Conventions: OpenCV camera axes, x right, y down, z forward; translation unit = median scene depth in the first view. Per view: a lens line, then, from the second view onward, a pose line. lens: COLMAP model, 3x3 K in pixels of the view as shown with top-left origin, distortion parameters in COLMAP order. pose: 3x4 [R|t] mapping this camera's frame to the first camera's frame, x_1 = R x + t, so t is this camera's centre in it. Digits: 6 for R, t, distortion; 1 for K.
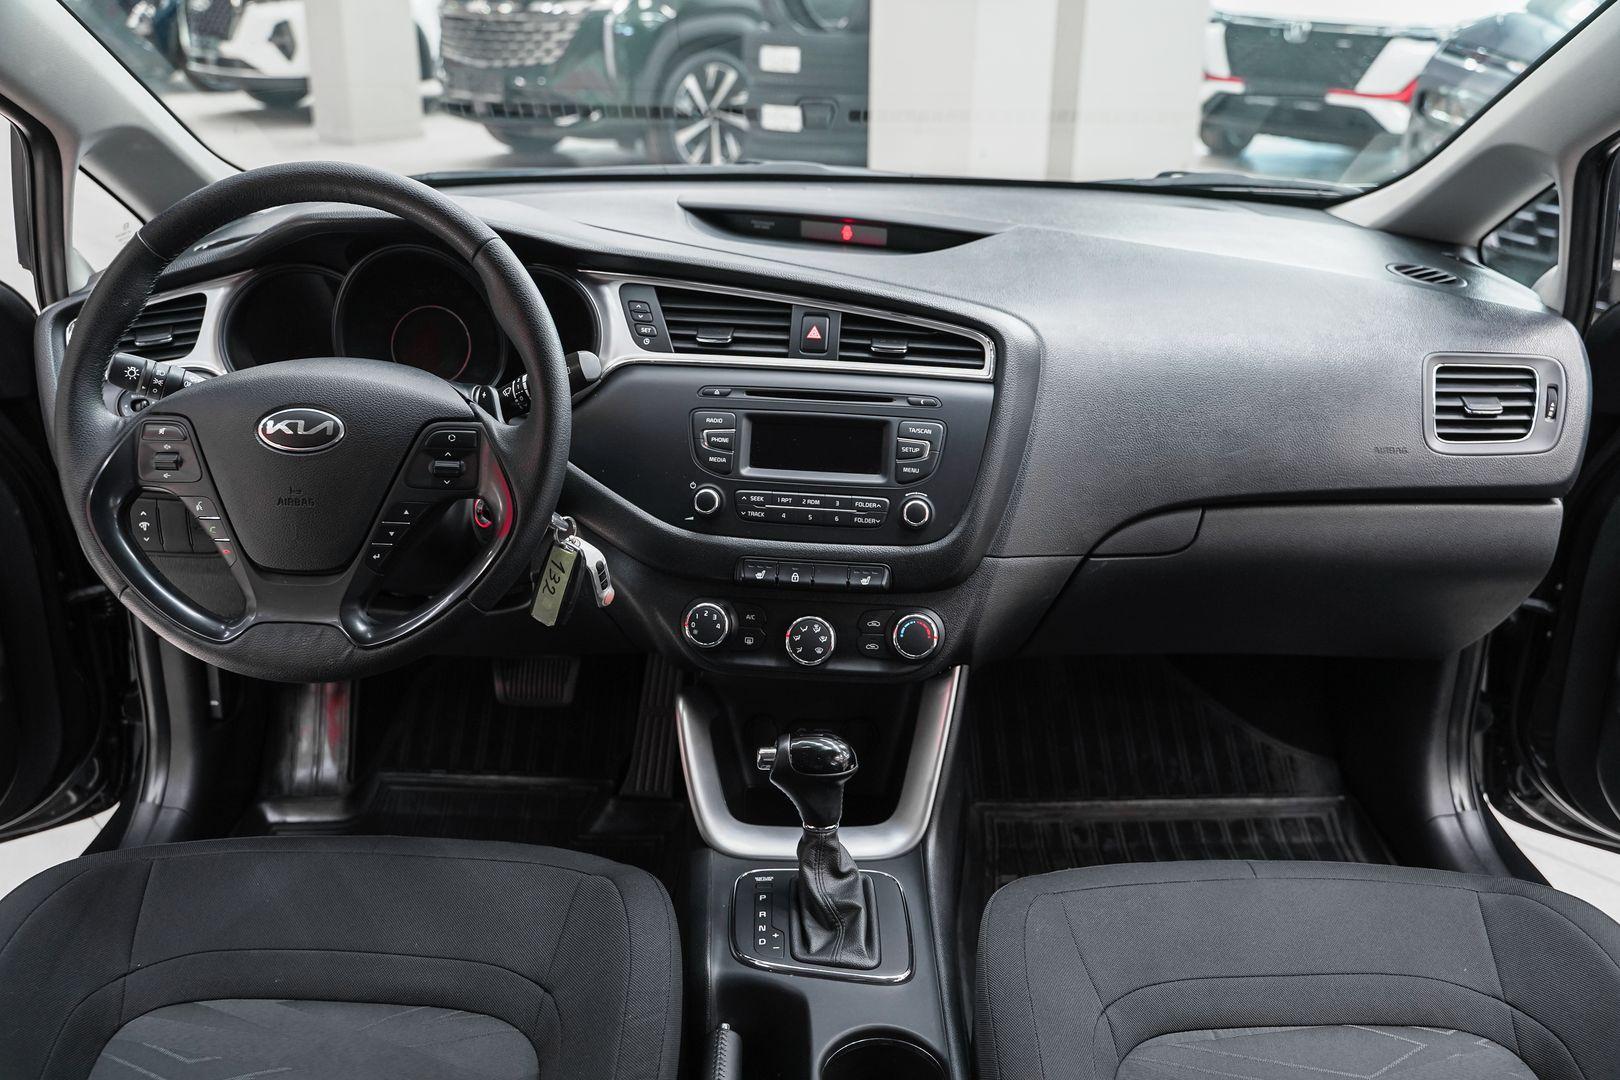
lens RADIAL K [[1332.9, 0, 810.0], [0, 1332.9, 540.0], [0, 0, 1]] dist [-0.126081, 0.090619]
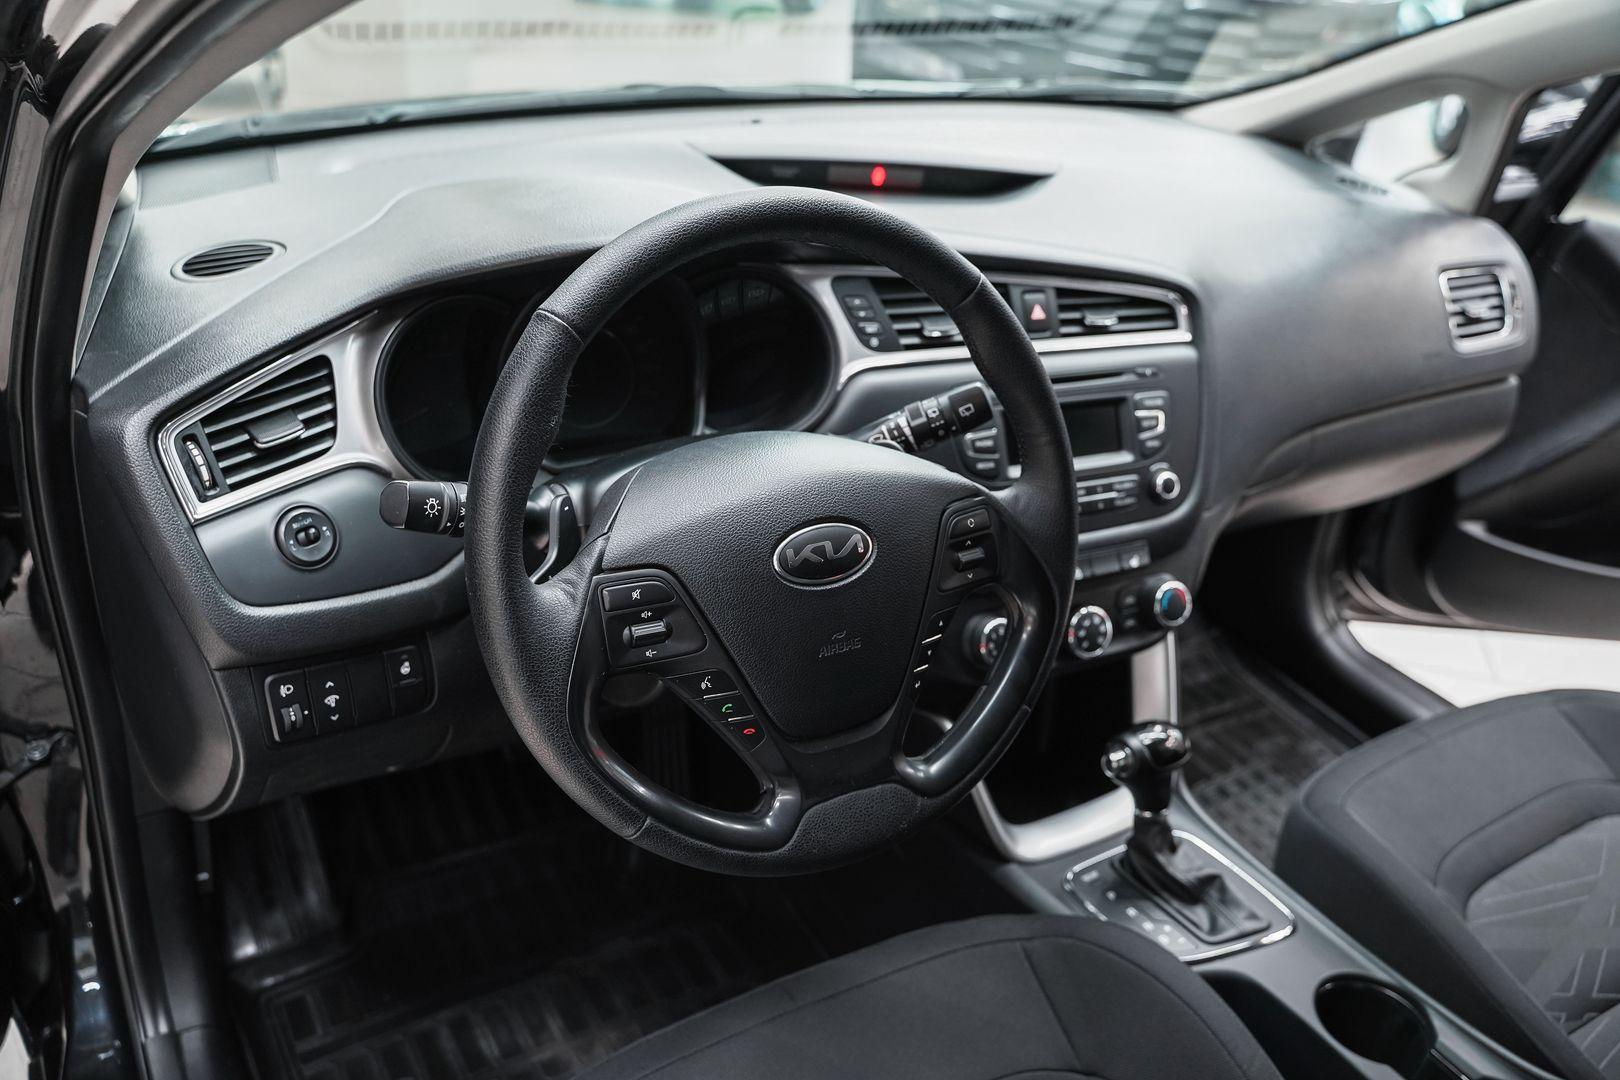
lens RADIAL K [[1320.7, 0, 810.0], [0, 1320.7, 540.0], [0, 0, 1]] dist [-0.130558, 0.105030]
pose [[0.855170, -0.203626, 0.476676, -0.612319], [0.138668, 0.975962, 0.168136, -0.178711], [-0.499455, -0.077685, 0.862850, 0.274836]]
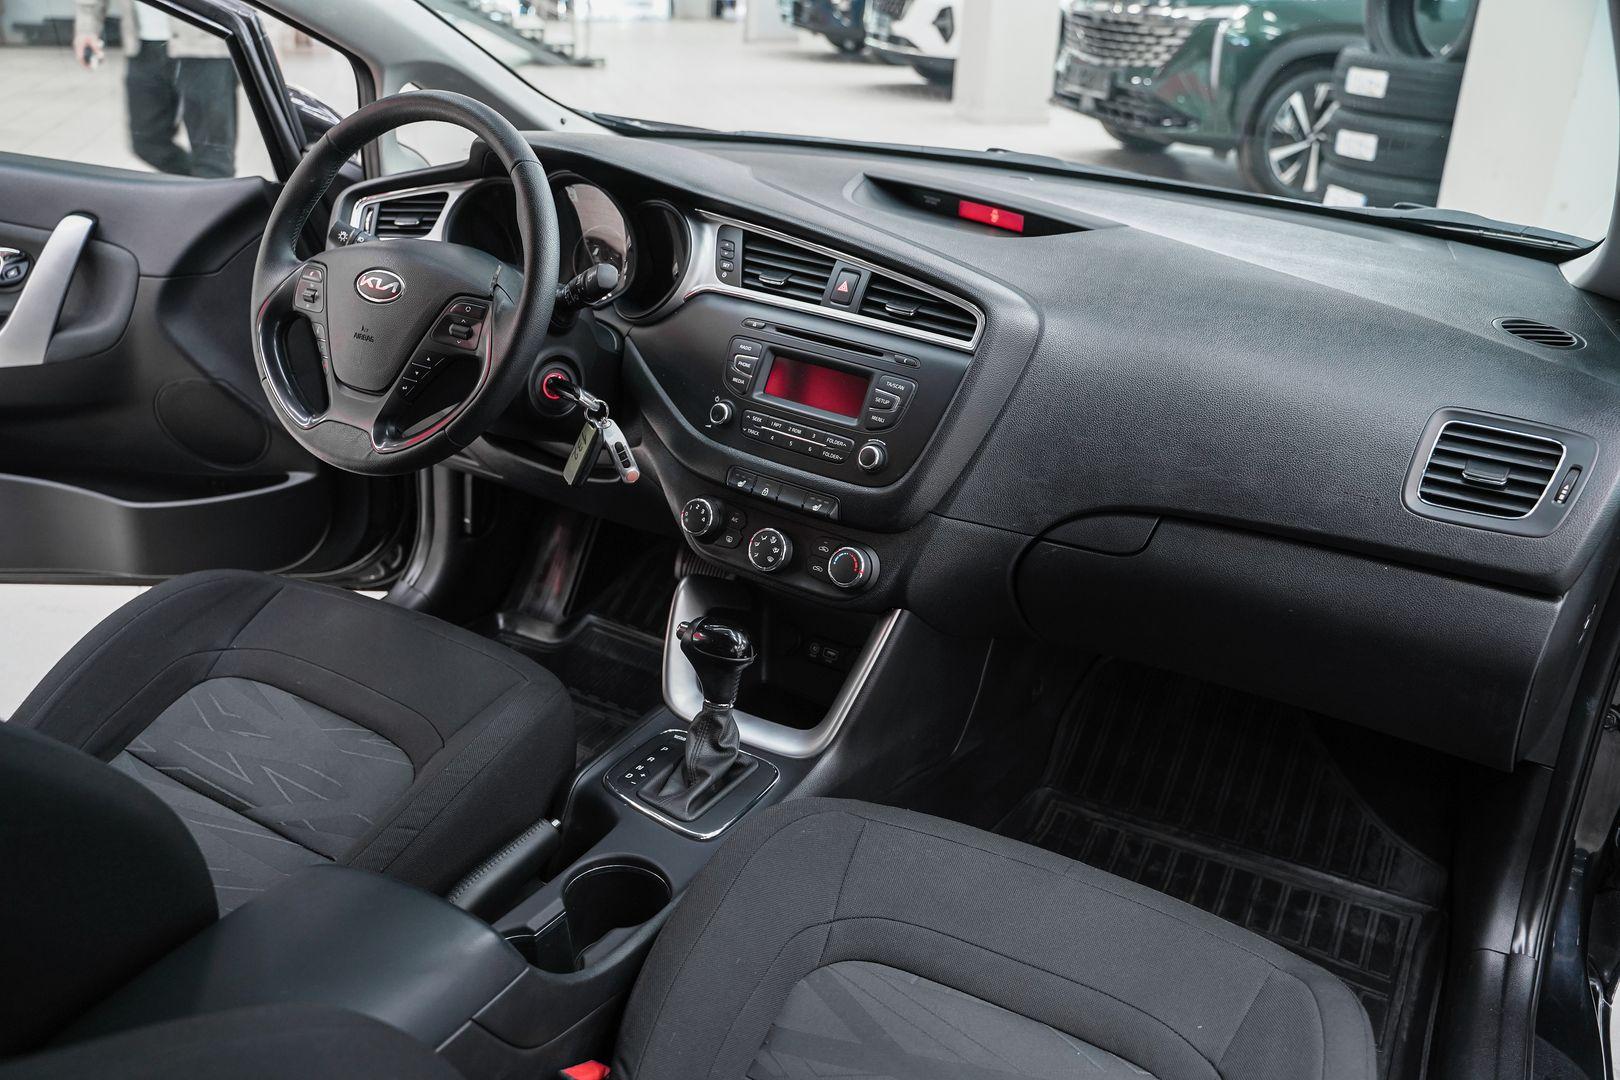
lens RADIAL K [[1320.7, 0, 810.0], [0, 1320.7, 540.0], [0, 0, 1]] dist [-0.130558, 0.105030]
pose [[0.869390, 0.226552, -0.439130, 0.519578], [-0.226003, 0.972610, 0.054339, -0.001788], [0.439413, 0.052003, 0.896779, 0.003928]]
